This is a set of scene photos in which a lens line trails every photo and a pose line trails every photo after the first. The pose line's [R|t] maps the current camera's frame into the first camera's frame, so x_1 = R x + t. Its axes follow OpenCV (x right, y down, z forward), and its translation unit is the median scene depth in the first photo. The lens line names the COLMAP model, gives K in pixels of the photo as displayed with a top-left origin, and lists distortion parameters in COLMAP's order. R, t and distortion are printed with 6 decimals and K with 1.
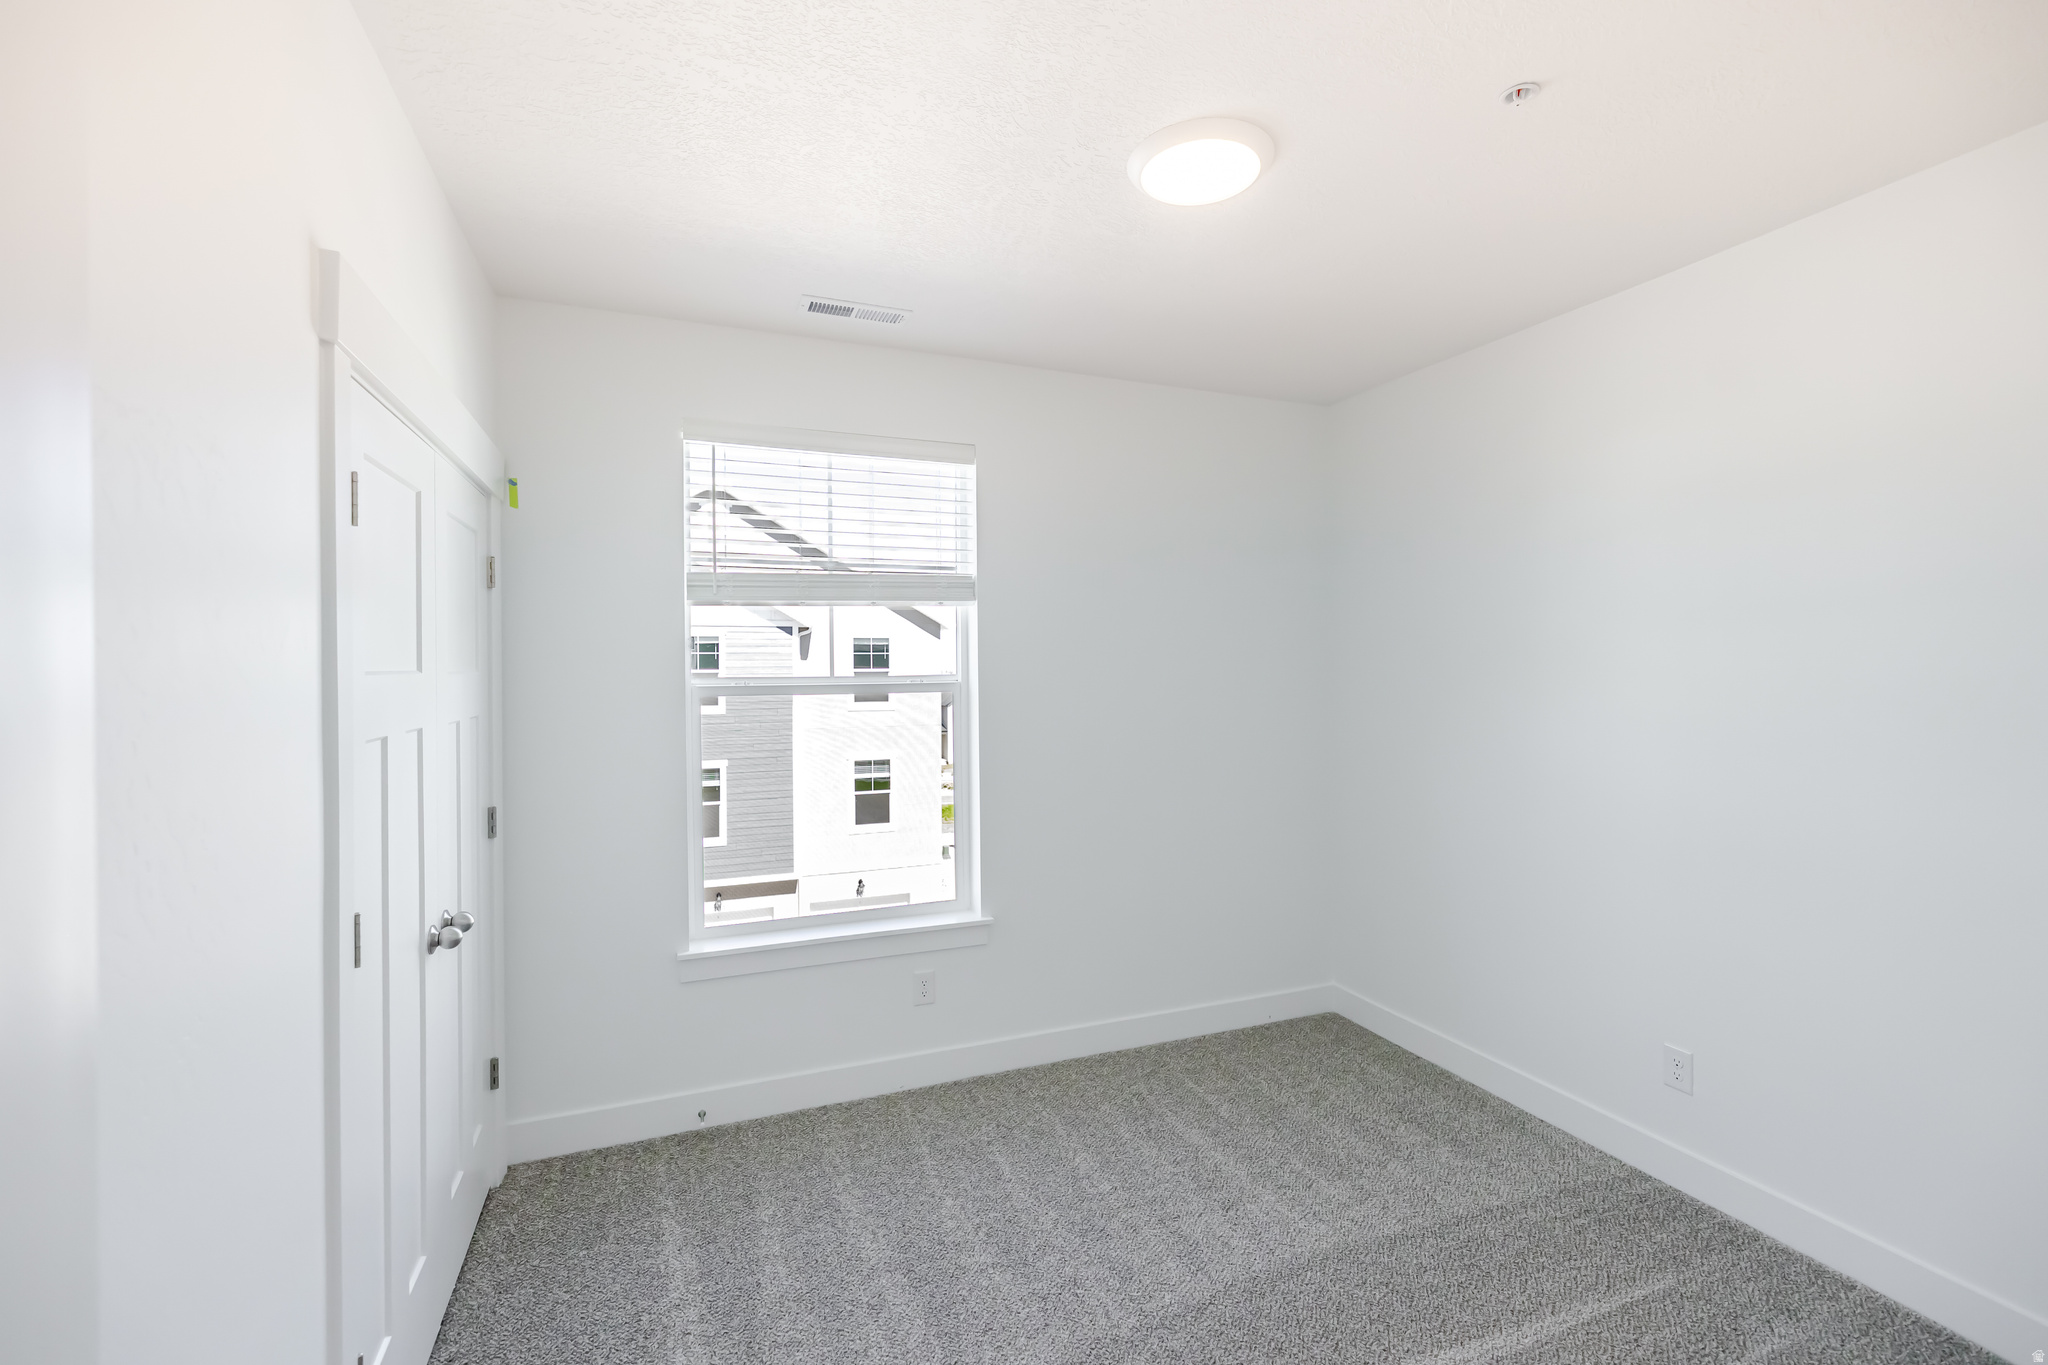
lens RADIAL K [[869.3, 0, 1035.3], [0, 869.3, 658.3], [0, 0, 1]] dist [0.000310, -0.000111]
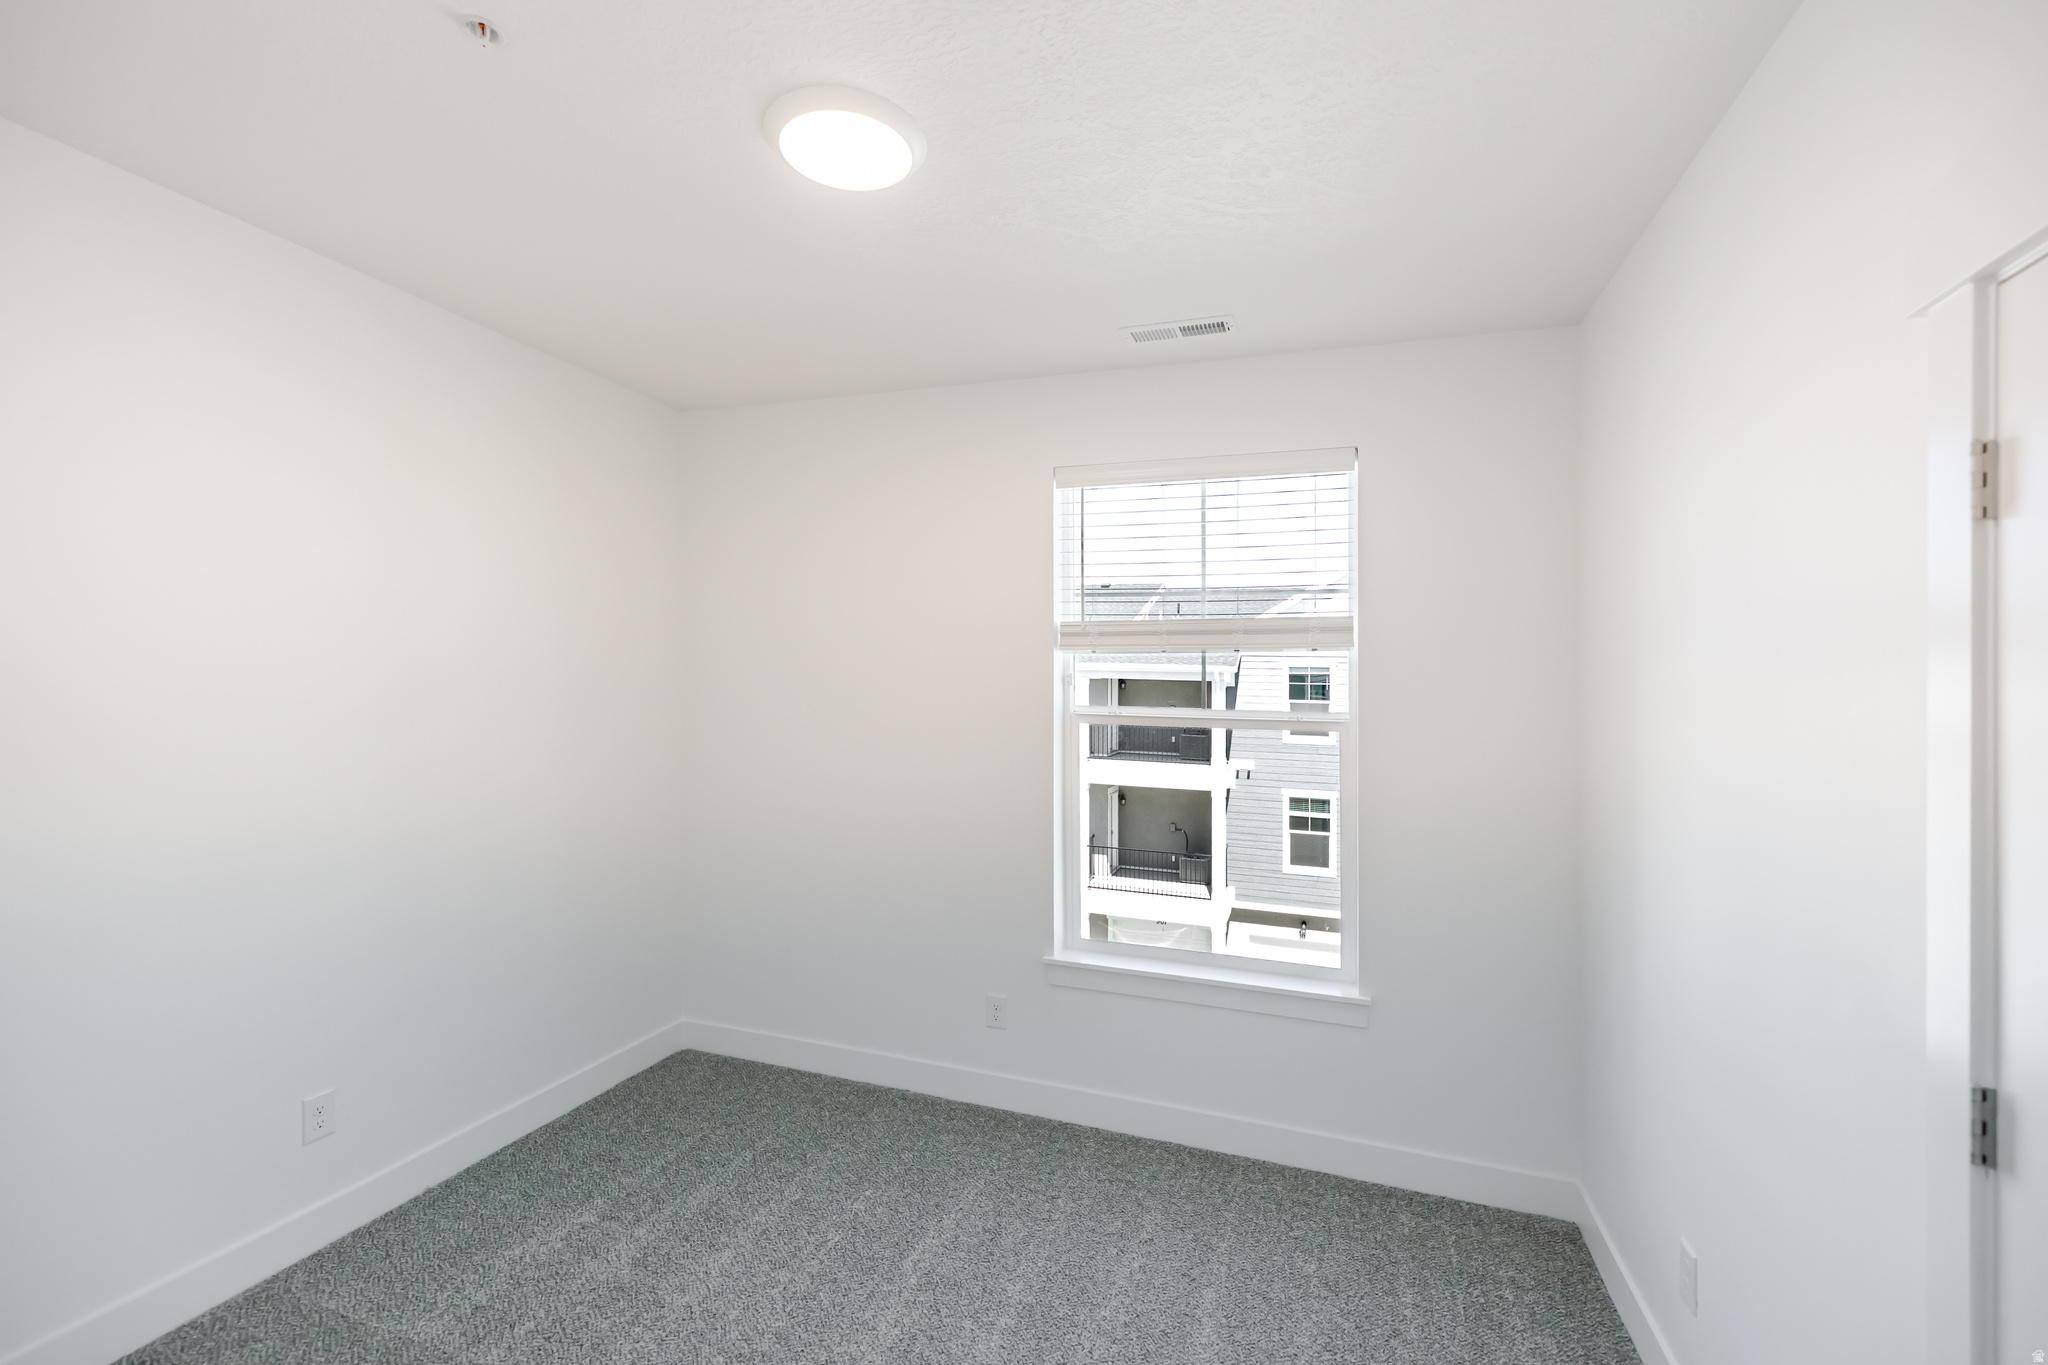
lens RADIAL K [[869.3, 0, 1035.3], [0, 869.3, 658.3], [0, 0, 1]] dist [0.000310, -0.000111]
pose [[0.763139, -0.014414, -0.646074, 0.193375], [-0.008381, 0.999446, -0.032197, -0.000594], [0.646180, 0.029985, 0.762595, 0.095264]]
